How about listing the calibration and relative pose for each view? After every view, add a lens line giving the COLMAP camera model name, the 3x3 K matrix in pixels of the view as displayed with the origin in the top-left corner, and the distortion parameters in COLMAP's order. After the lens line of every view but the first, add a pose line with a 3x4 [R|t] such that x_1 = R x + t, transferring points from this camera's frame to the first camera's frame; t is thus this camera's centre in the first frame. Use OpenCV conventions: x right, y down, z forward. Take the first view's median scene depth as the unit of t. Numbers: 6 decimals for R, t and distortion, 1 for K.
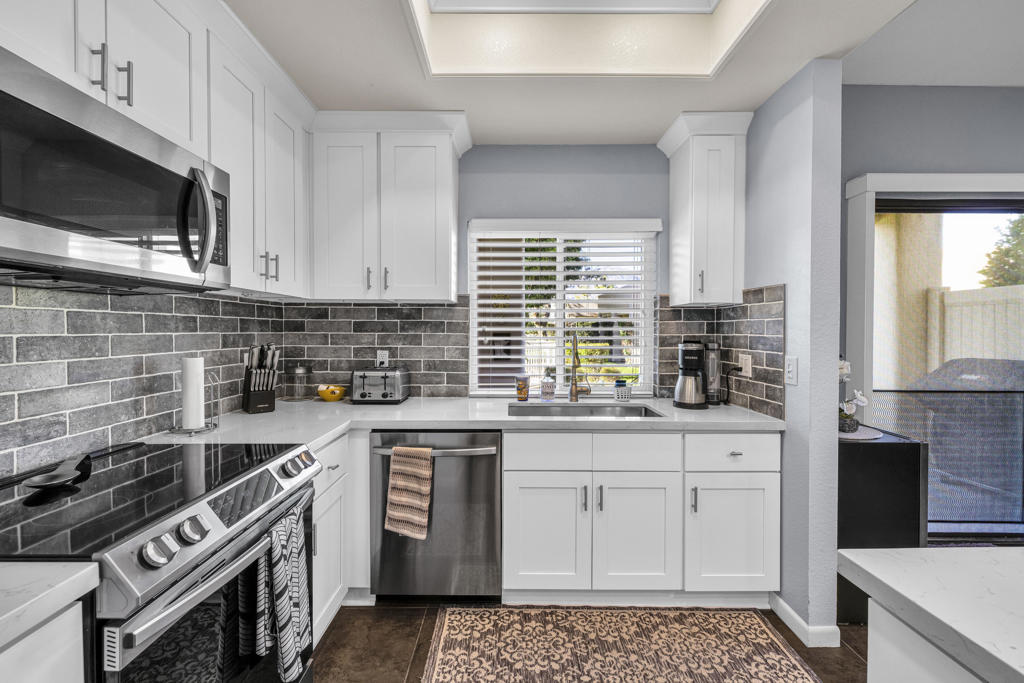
lens RADIAL K [[428.0, 0, 508.9], [0, 428.0, 337.4], [0, 0, 1]] dist [-0.001970, 0.000091]
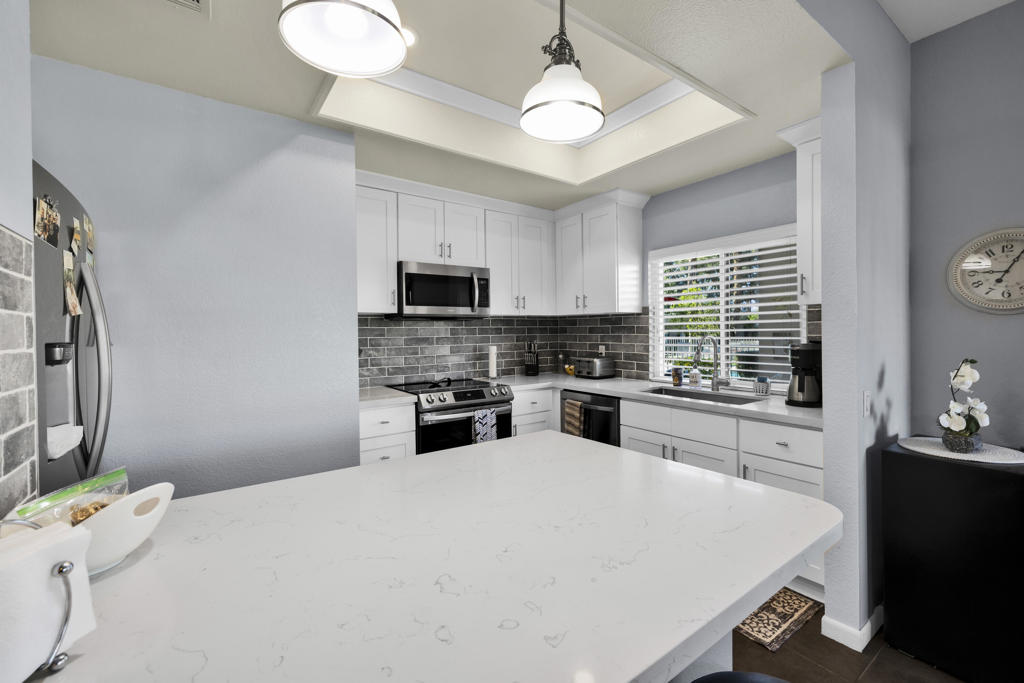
lens RADIAL K [[428.0, 0, 508.9], [0, 428.0, 337.4], [0, 0, 1]] dist [-0.001970, 0.000091]
pose [[0.574834, 0.003482, -0.818263, 1.011752], [0.000046, 0.999991, 0.004287, -0.007286], [0.818270, -0.002502, 0.574828, -0.208723]]
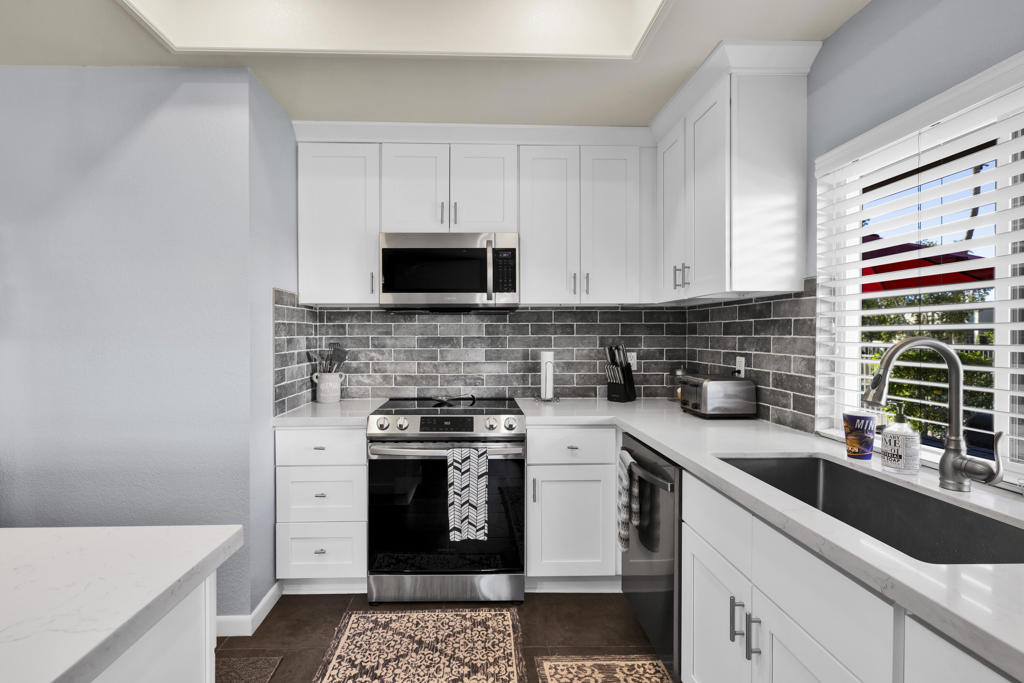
lens RADIAL K [[473.1, 0, 484.4], [0, 473.1, 338.7], [0, 0, 1]] dist [0.000470, 0.000123]
pose [[0.019989, 0.004929, -0.999788, 0.798211], [-0.013837, 0.999893, 0.004653, -0.002678], [0.999704, 0.013741, 0.020055, 0.635617]]
